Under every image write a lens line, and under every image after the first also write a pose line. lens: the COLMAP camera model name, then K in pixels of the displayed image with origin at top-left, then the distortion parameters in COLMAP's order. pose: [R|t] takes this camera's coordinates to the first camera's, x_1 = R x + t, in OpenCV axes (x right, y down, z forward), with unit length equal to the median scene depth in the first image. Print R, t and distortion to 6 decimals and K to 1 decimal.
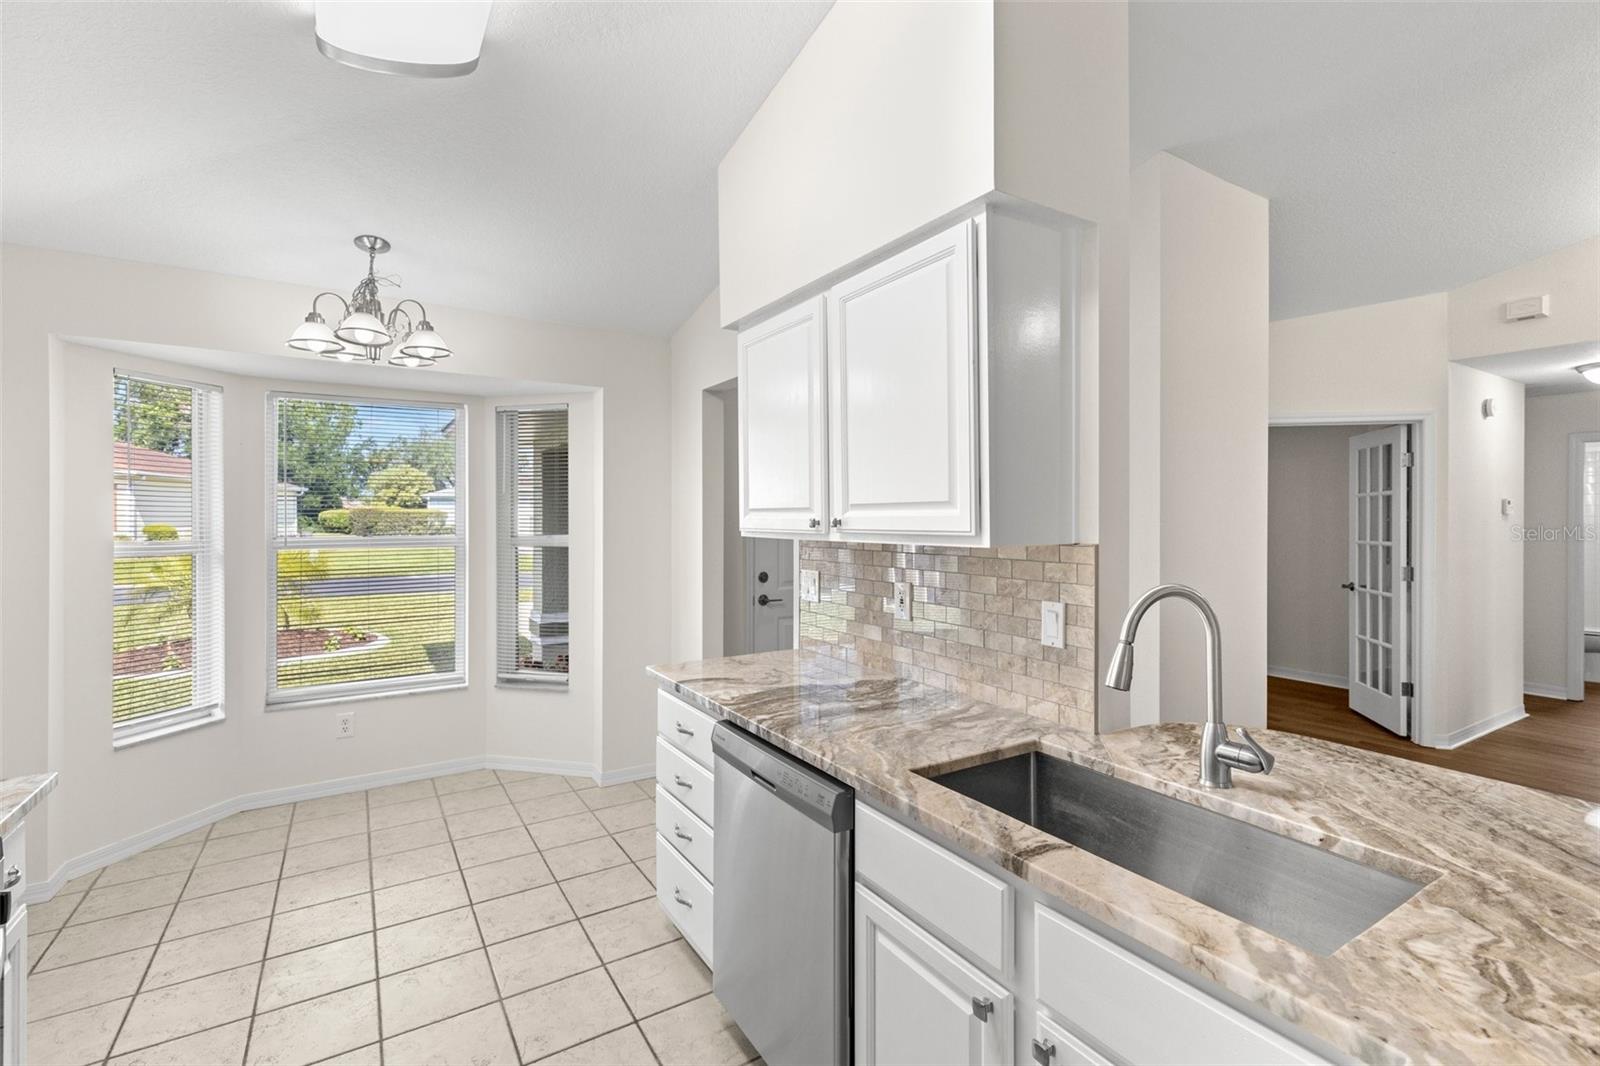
lens RADIAL K [[717.8, 0, 803.9], [0, 717.8, 517.8], [0, 0, 1]] dist [0.009198, -0.001857]
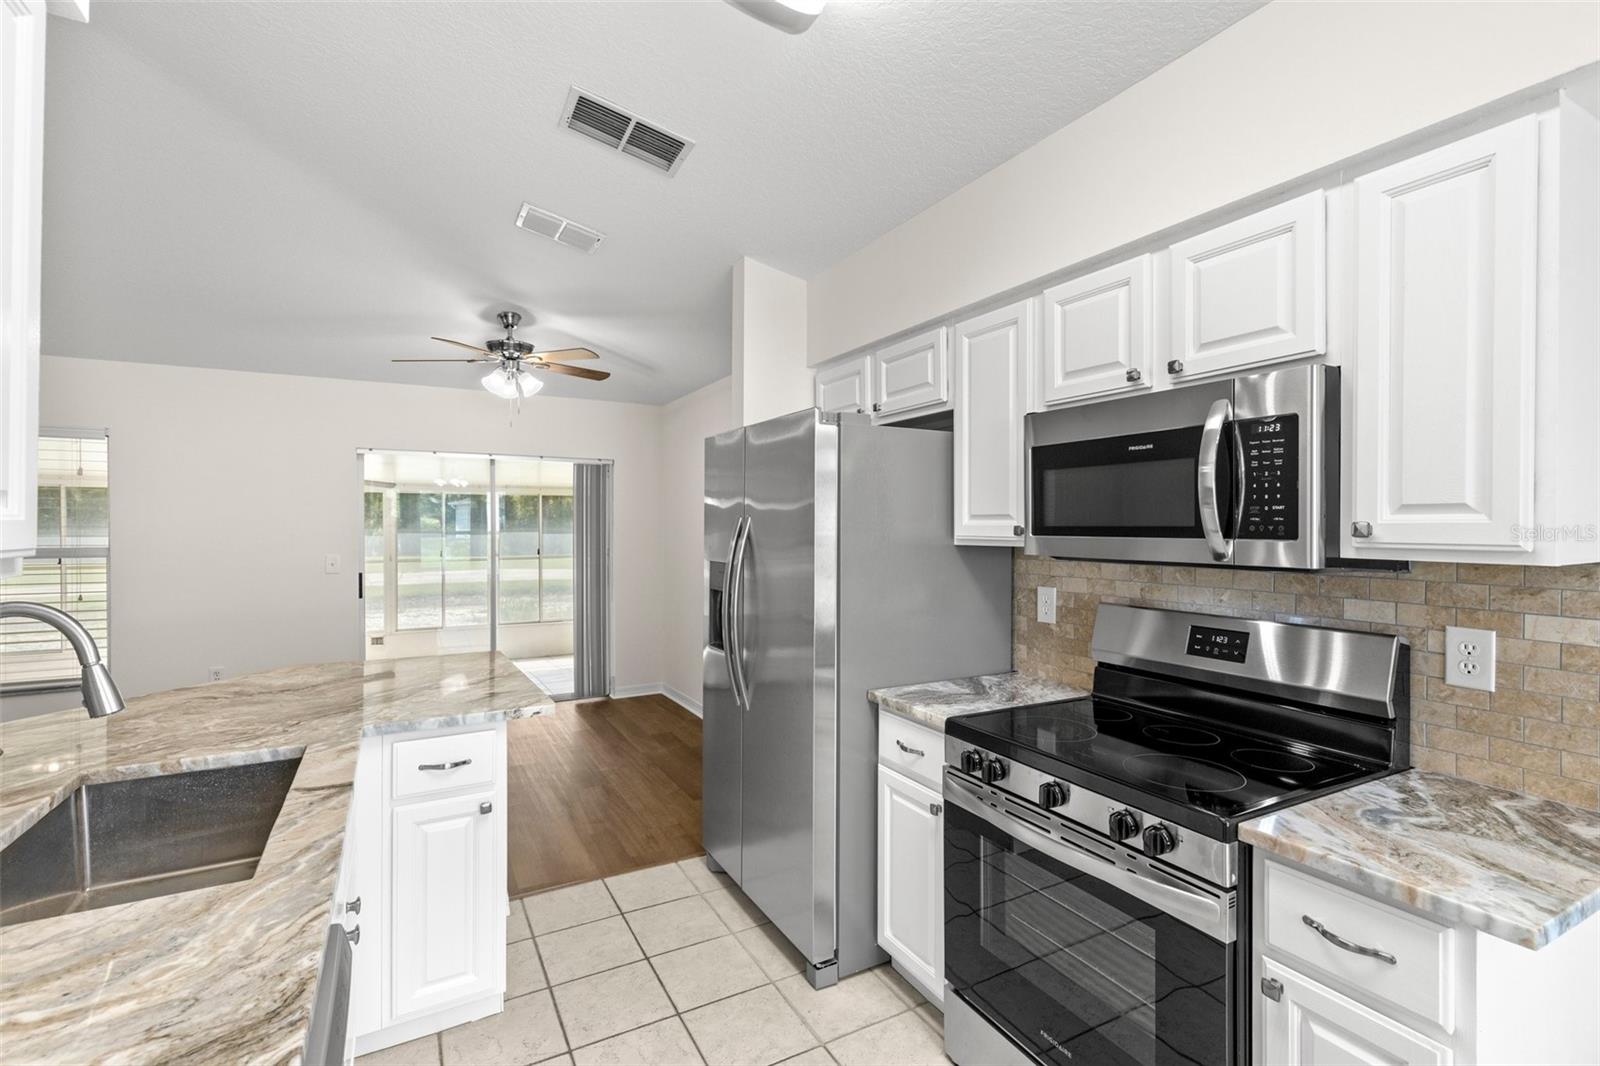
lens RADIAL K [[717.8, 0, 797.8], [0, 717.8, 525.8], [0, 0, 1]] dist [0.009198, -0.001857]
pose [[-0.998198, -0.000808, 0.060008, -0.253808], [-0.000745, 0.999999, 0.001062, 0.000506], [-0.060009, 0.001015, -0.998197, 0.976040]]
